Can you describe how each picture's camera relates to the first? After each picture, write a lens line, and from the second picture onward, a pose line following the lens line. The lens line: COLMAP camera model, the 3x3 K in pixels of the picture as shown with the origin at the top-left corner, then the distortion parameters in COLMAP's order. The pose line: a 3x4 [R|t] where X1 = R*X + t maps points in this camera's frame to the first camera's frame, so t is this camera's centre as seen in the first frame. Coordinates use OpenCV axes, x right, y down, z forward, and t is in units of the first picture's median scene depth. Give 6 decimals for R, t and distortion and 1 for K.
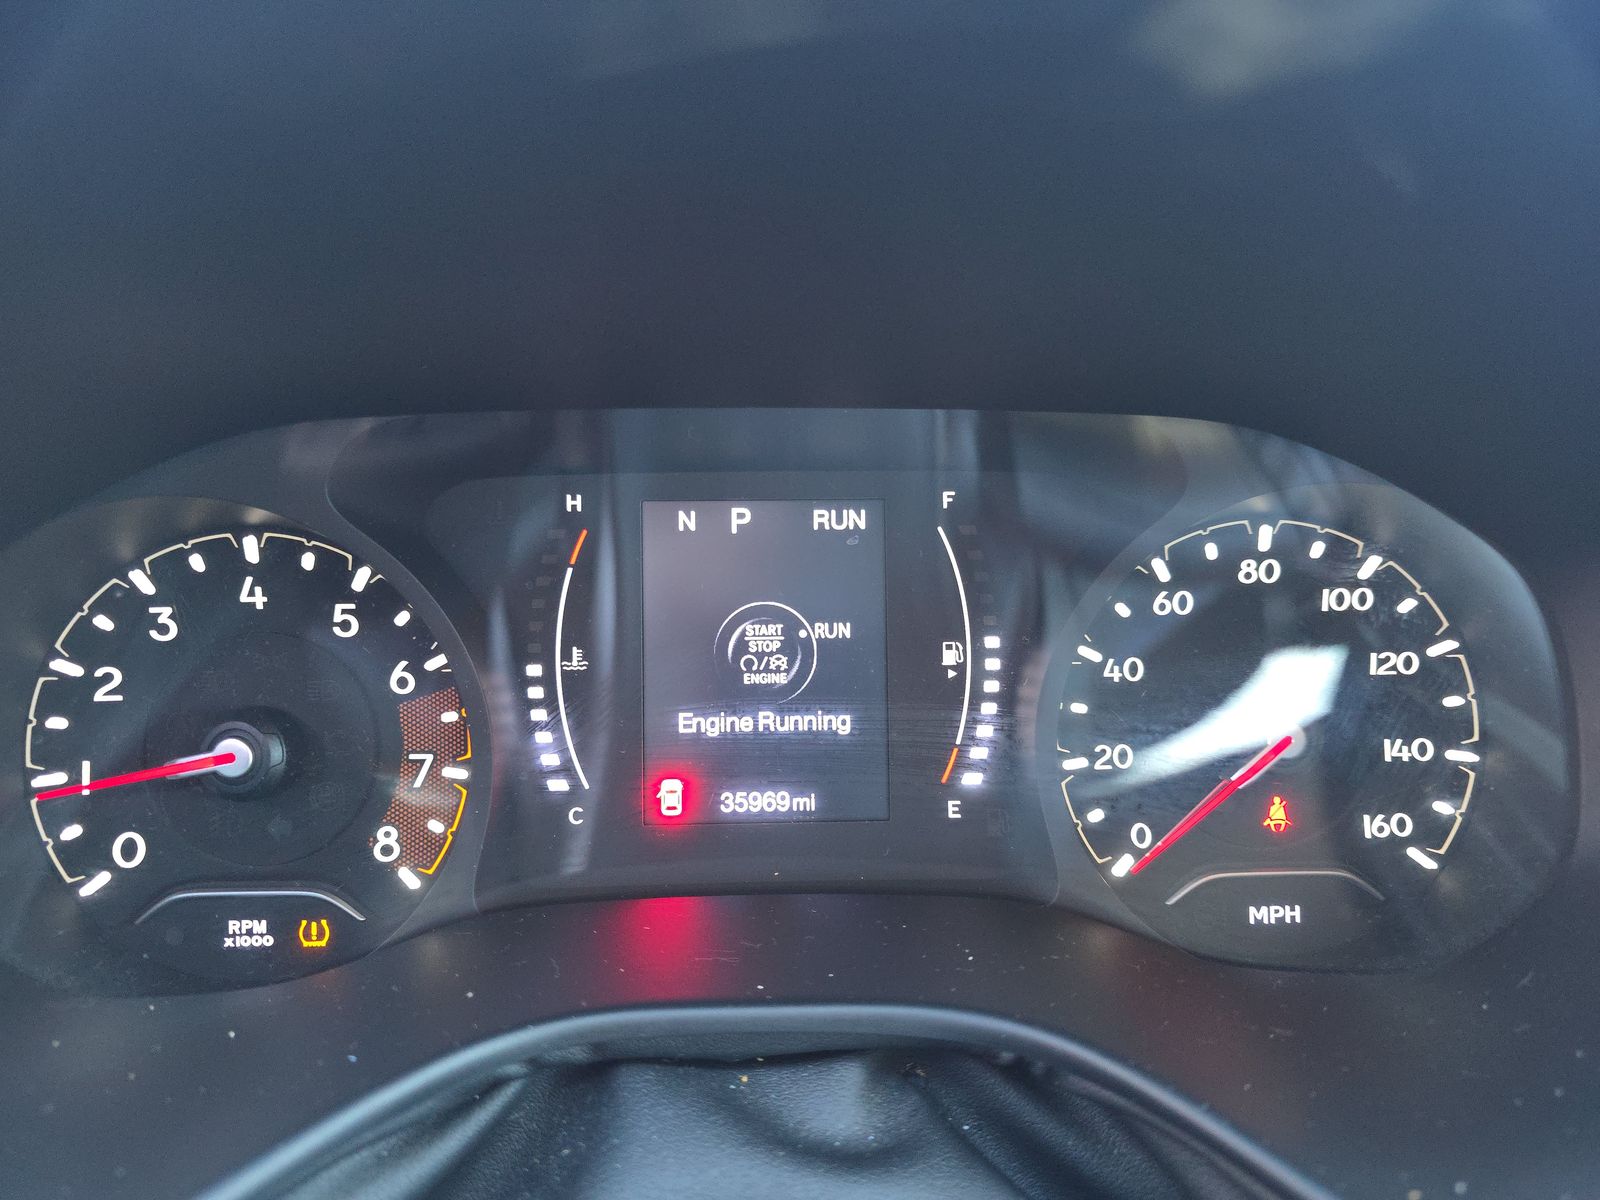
lens RADIAL K [[1069.6, 0, 797.1], [0, 1069.6, 594.8], [0, 0, 1]] dist [-0.007263, -0.002157]
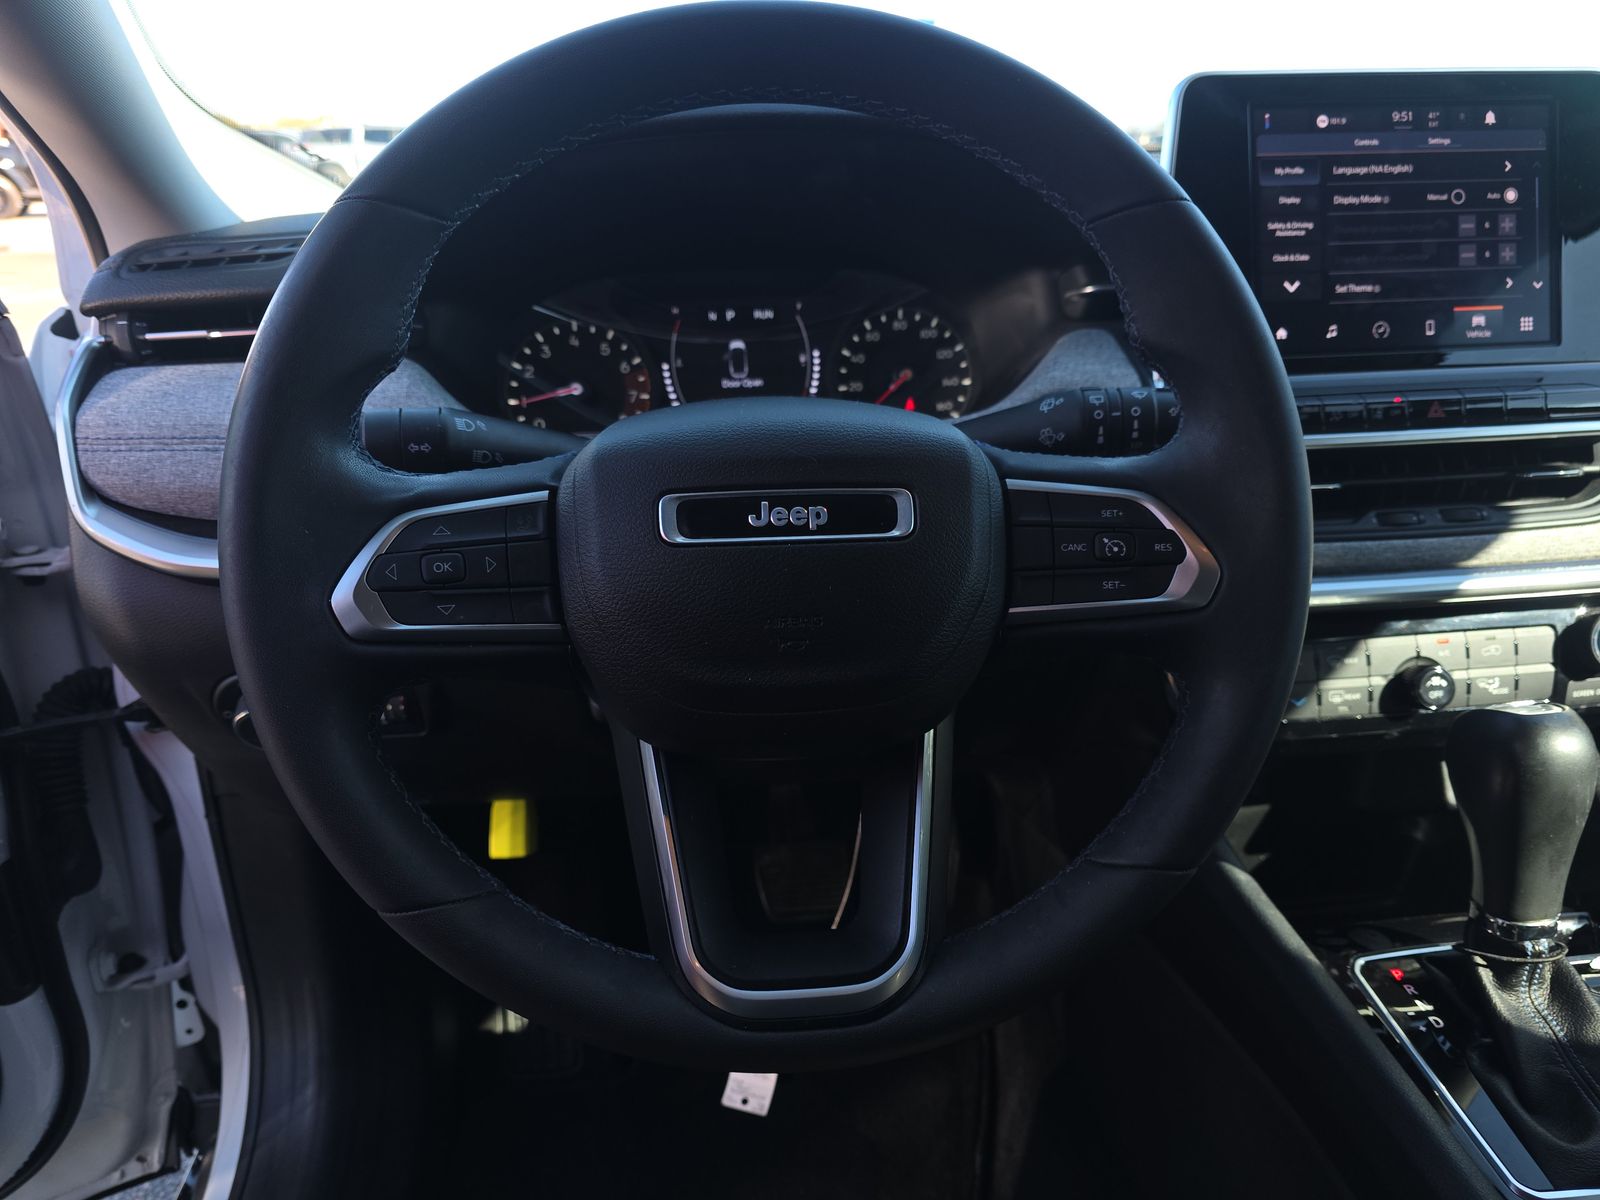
lens RADIAL K [[1069.6, 0, 801.8], [0, 1069.6, 605.9], [0, 0, 1]] dist [-0.007263, -0.002157]
pose [[0.995752, -0.051563, 0.076284, -0.129531], [0.050066, 0.998516, 0.021408, 0.714660], [-0.077275, -0.017498, 0.996856, -2.096246]]
